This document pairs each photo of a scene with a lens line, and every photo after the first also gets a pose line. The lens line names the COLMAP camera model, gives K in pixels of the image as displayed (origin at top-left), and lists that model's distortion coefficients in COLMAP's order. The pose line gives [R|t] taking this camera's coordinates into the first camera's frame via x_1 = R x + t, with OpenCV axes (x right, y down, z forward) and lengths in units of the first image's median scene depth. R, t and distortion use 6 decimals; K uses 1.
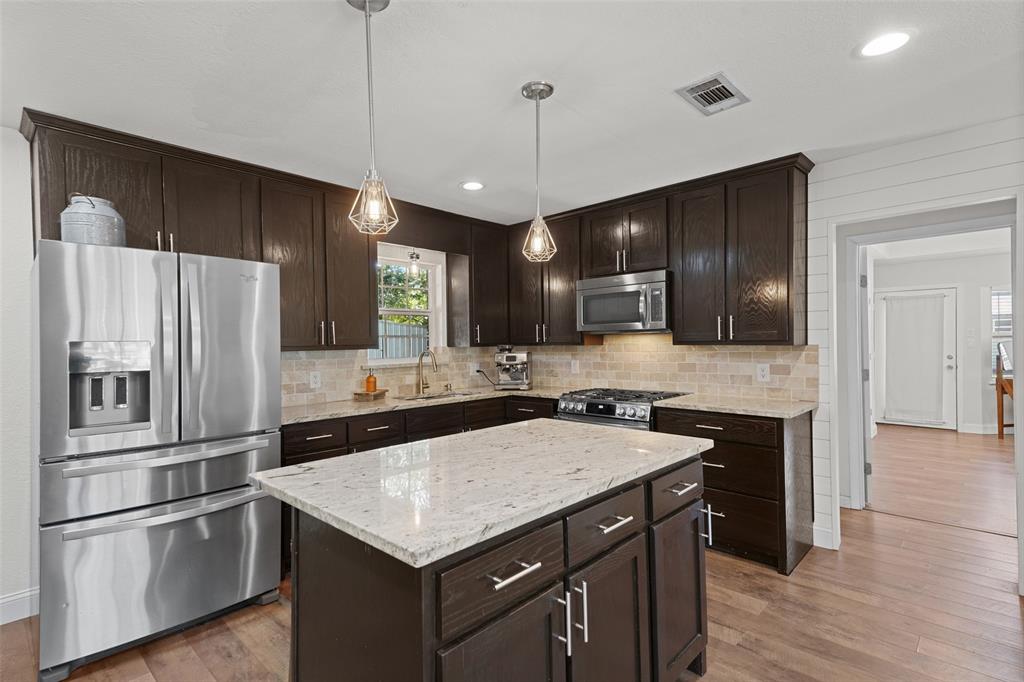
lens RADIAL K [[489.0, 0, 512.0], [0, 489.0, 341.0], [0, 0, 1]] dist [0.000403, -0.000028]
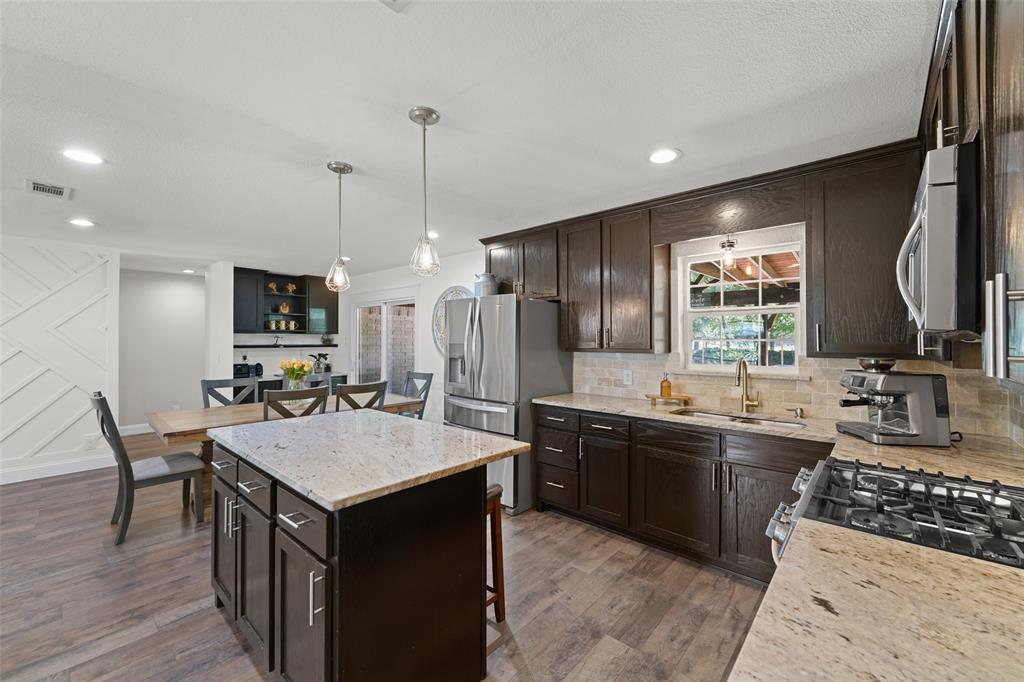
lens RADIAL K [[411.9, 0, 503.5], [0, 411.9, 338.3], [0, 0, 1]] dist [0.001536, 0.000029]
pose [[0.014125, 0.010158, -0.999849, 0.497950], [-0.000026, 0.999948, 0.010159, -0.020824], [0.999900, -0.000118, 0.014125, 0.606085]]
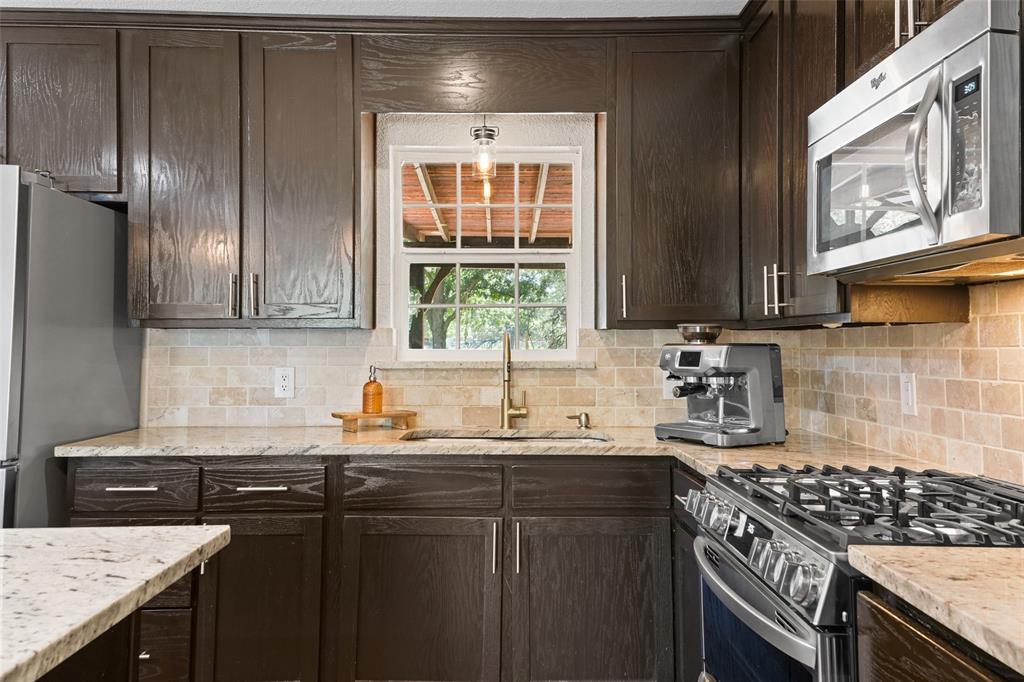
lens RADIAL K [[807.1, 0, 505.9], [0, 807.1, 309.0], [0, 0, 1]] dist [0.106922, -0.005920]
pose [[0.689431, -0.014376, -0.724208, 0.376755], [-0.011381, 0.999465, -0.030674, 0.019059], [0.724262, 0.029390, 0.688899, 0.481268]]
